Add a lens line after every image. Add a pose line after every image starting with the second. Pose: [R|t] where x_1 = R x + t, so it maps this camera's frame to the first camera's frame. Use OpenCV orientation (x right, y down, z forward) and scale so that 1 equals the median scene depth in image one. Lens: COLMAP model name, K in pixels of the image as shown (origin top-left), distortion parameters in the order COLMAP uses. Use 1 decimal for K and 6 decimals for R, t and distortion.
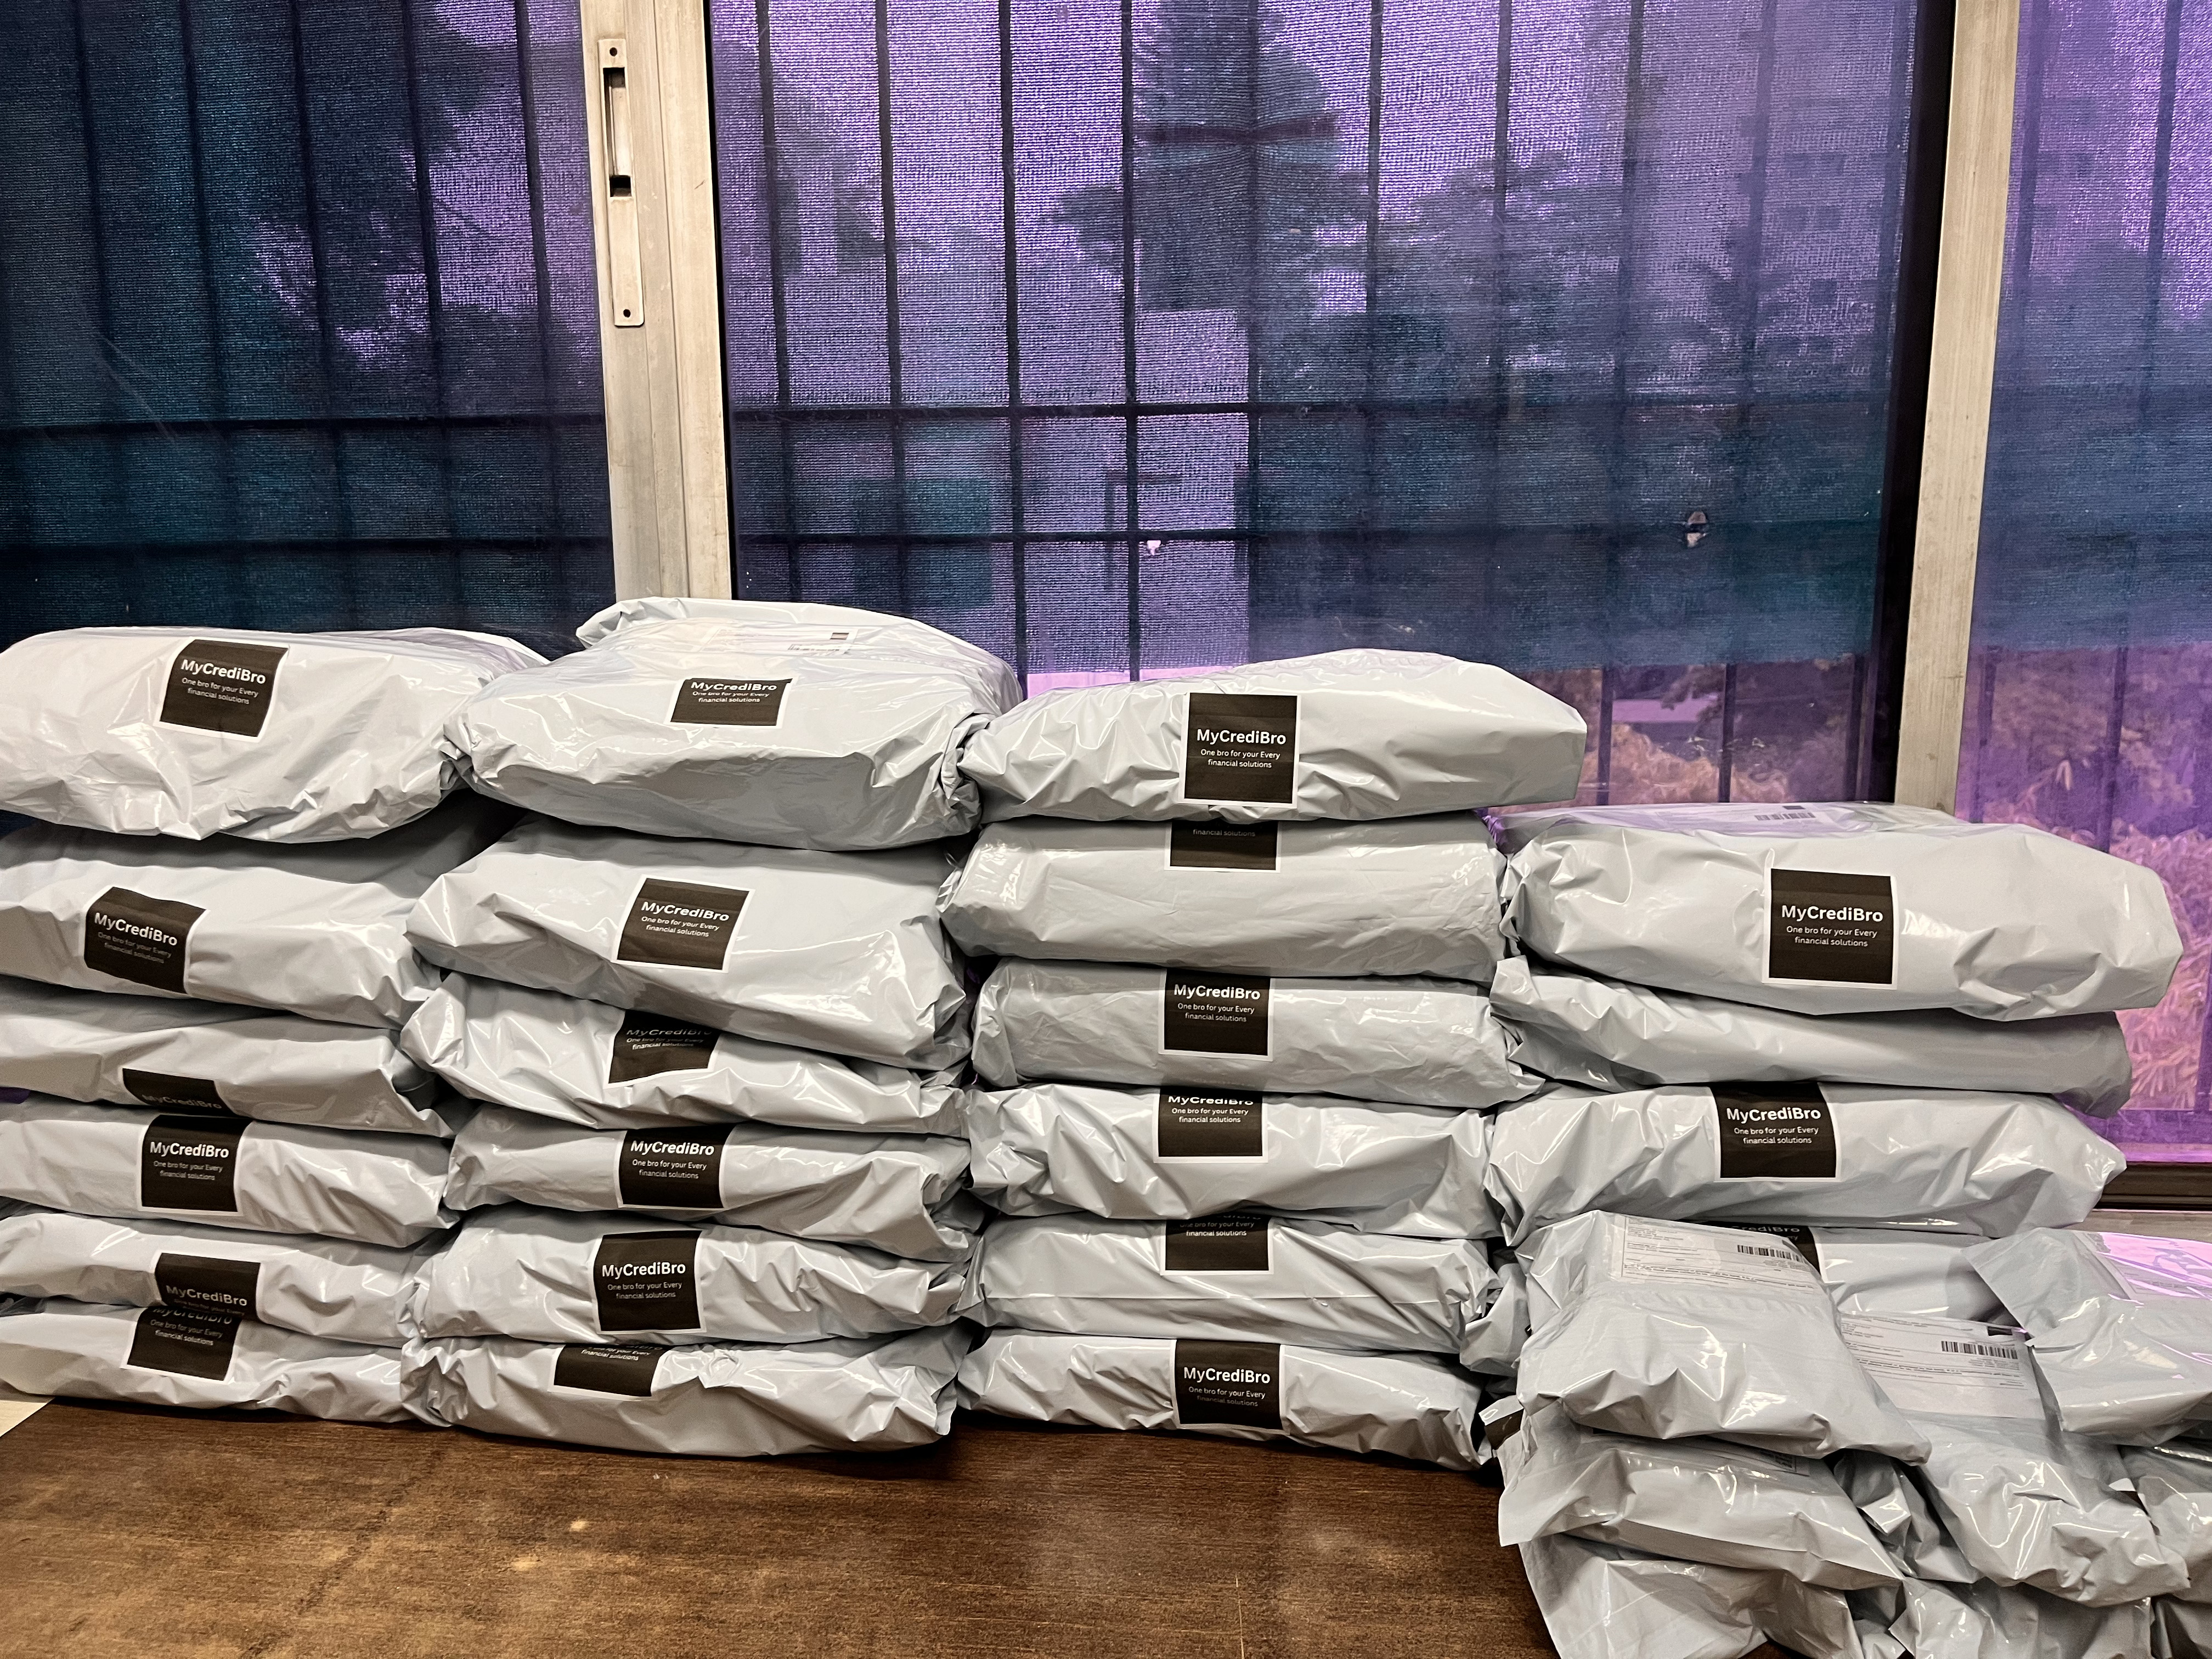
lens RADIAL K [[1801.1, 0, 1111.0], [0, 1801.1, 798.6], [0, 0, 1]] dist [0.049802, -0.106180]
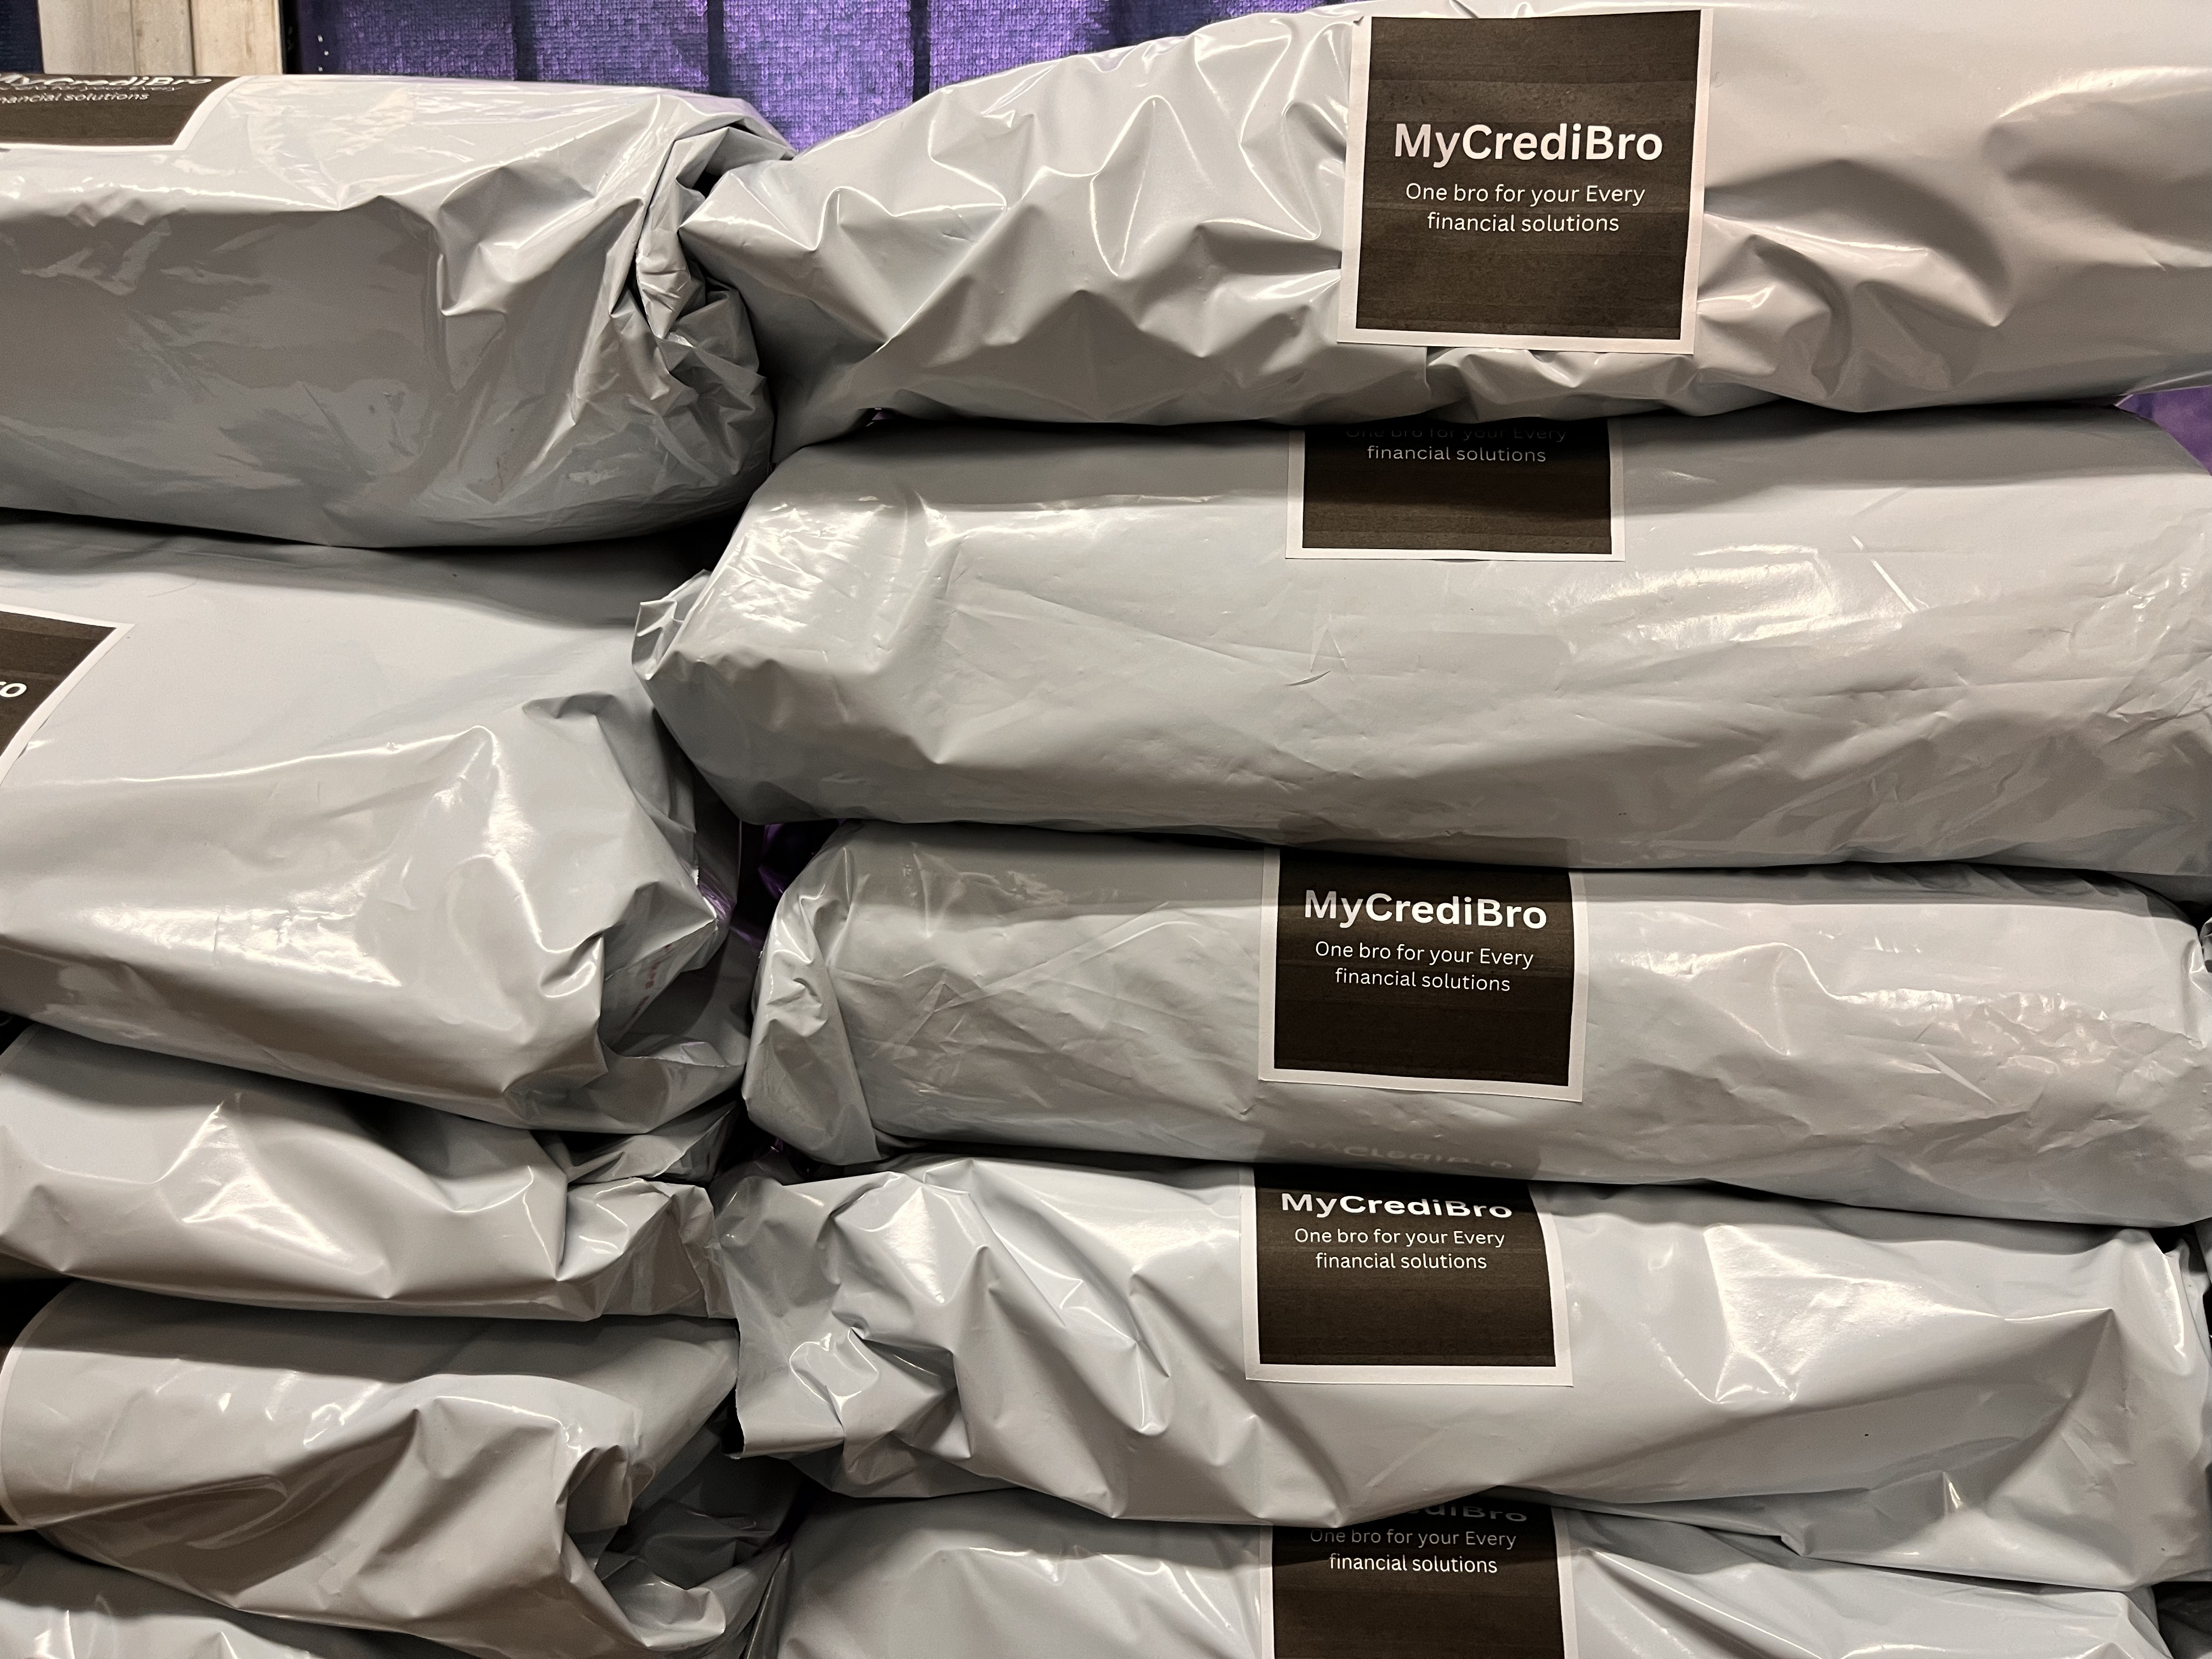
lens RADIAL K [[1801.1, 0, 1119.2], [0, 1801.1, 825.9], [0, 0, 1]] dist [0.049802, -0.106180]
pose [[0.999323, 0.001619, 0.036748, -0.015581], [-0.002194, 0.999876, 0.015621, 0.085550], [-0.036718, -0.015691, 0.999202, 0.644247]]
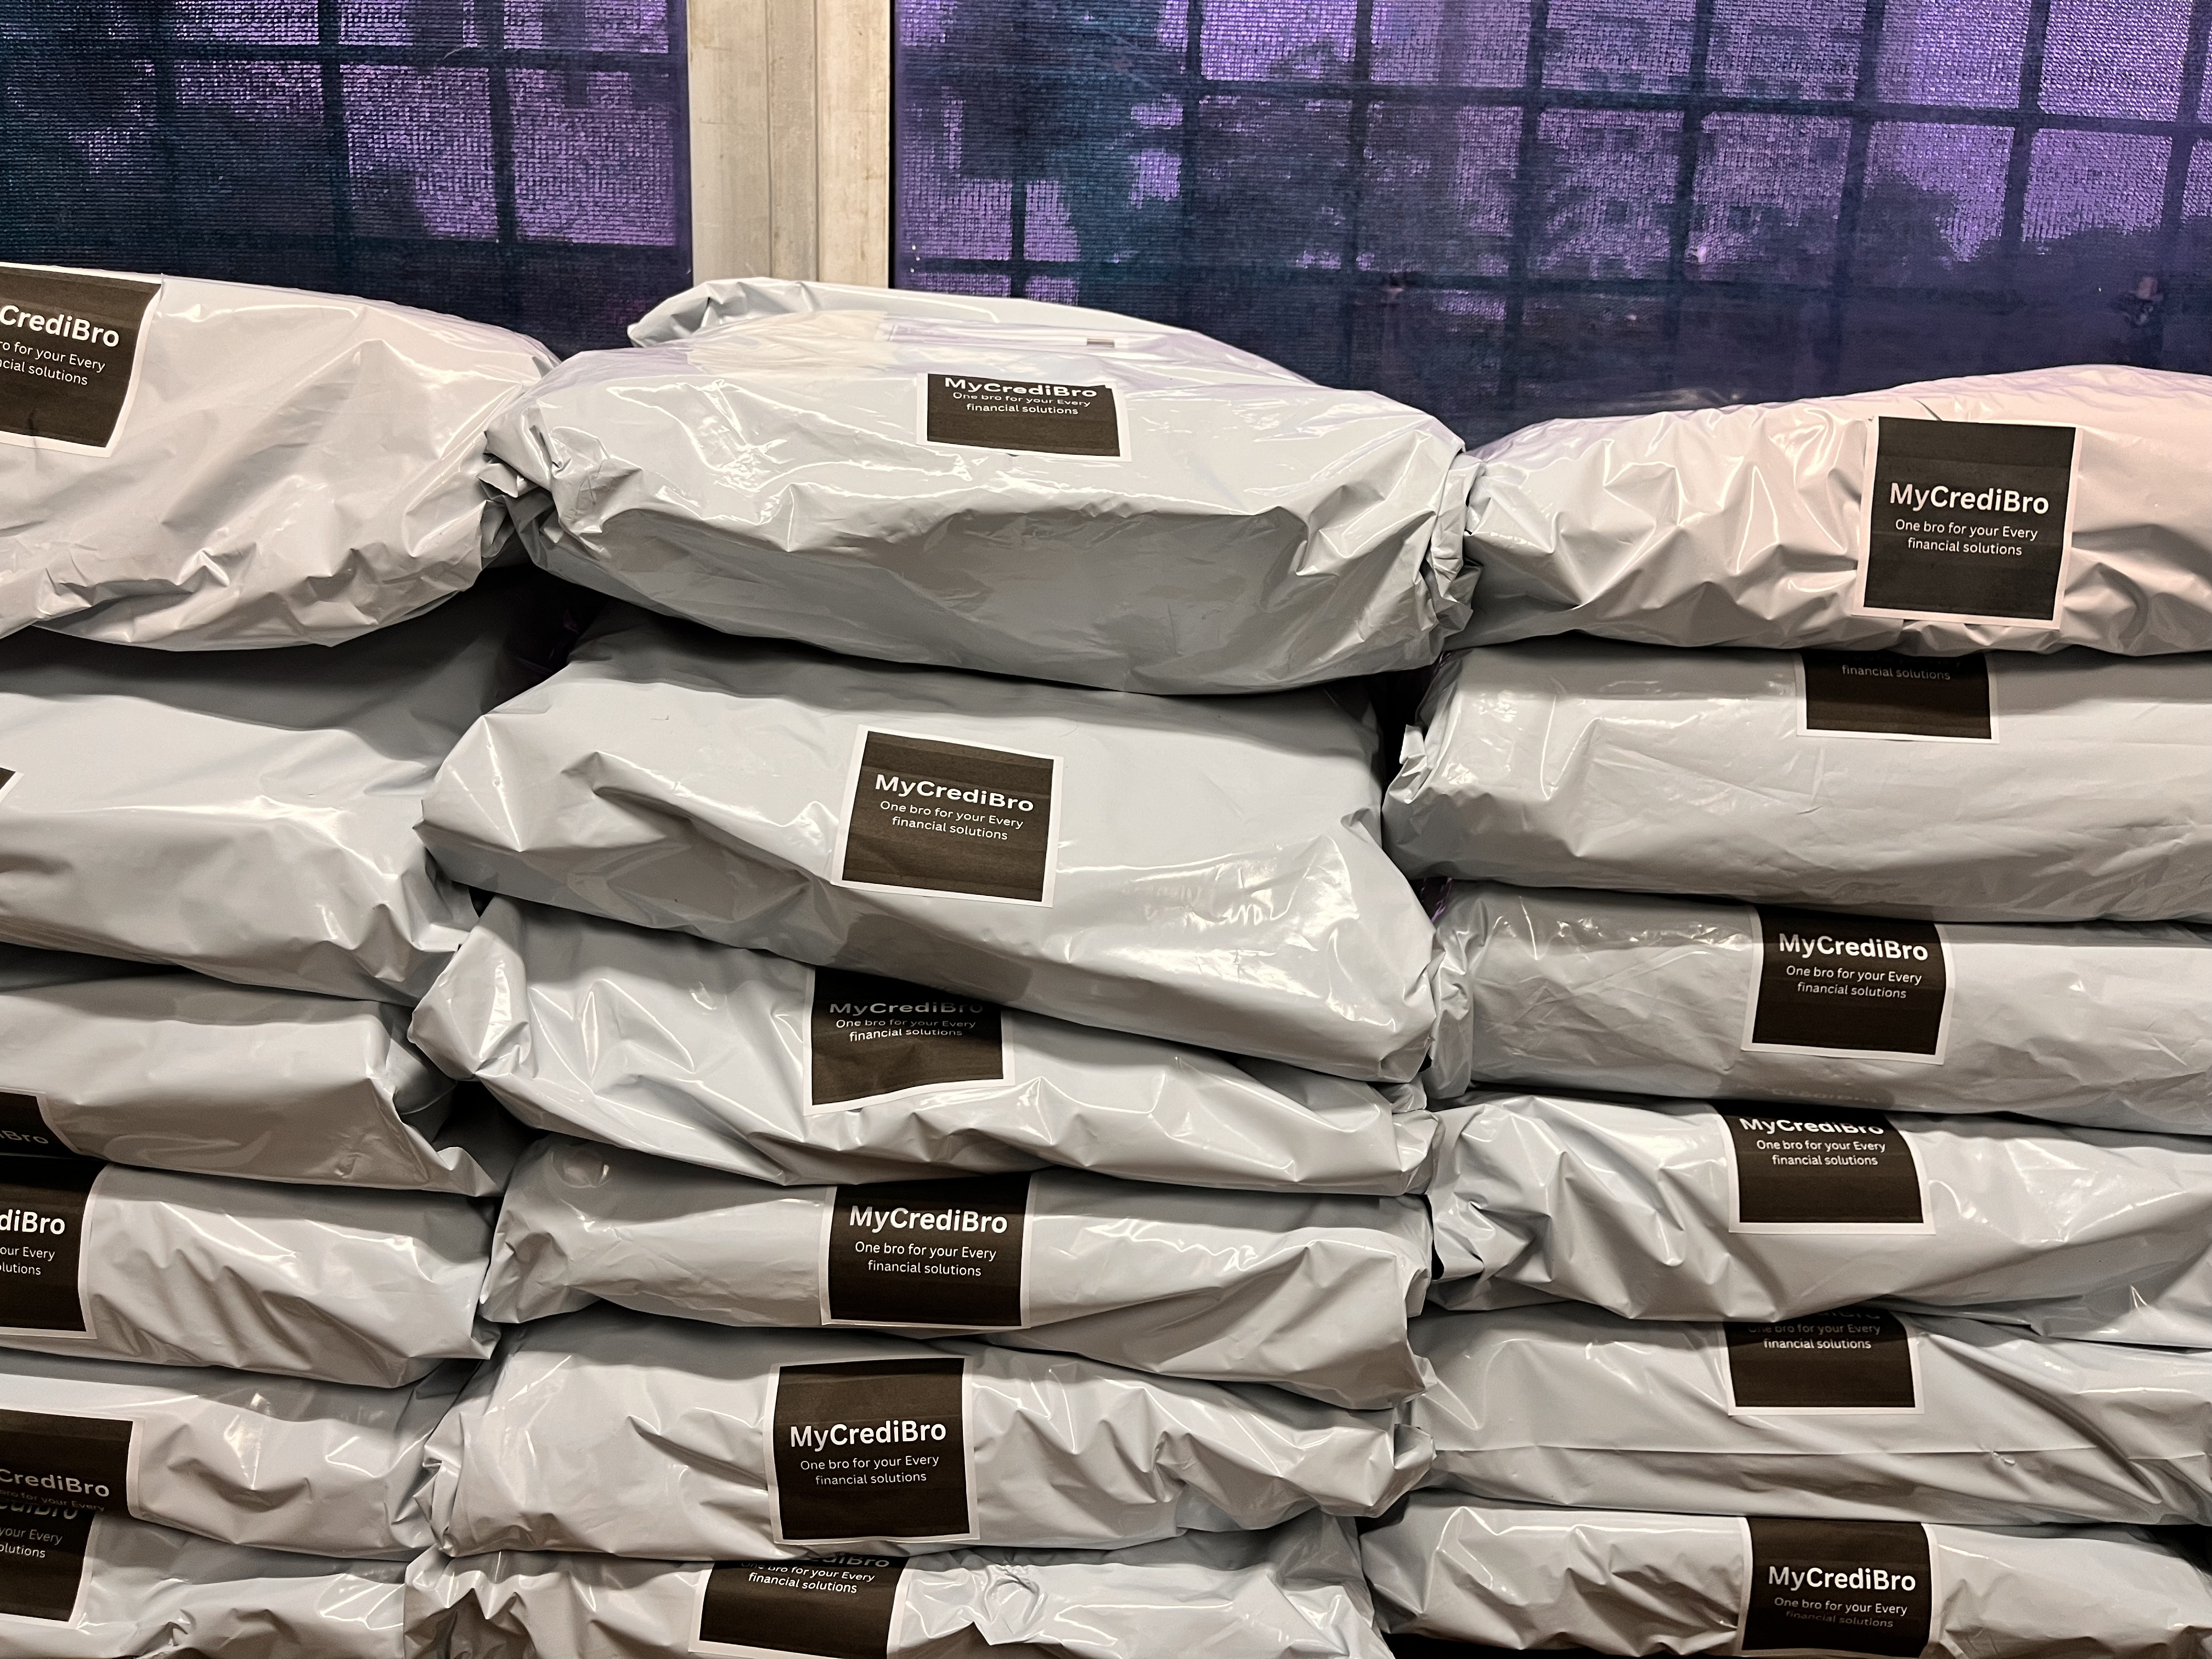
lens RADIAL K [[1801.1, 0, 1115.6], [0, 1801.1, 837.6], [0, 0, 1]] dist [0.049802, -0.106180]
pose [[0.992148, 0.014186, 0.124264, -0.253467], [-0.023464, 0.997018, 0.073518, 0.034624], [-0.122850, -0.075857, 0.989522, 0.452233]]
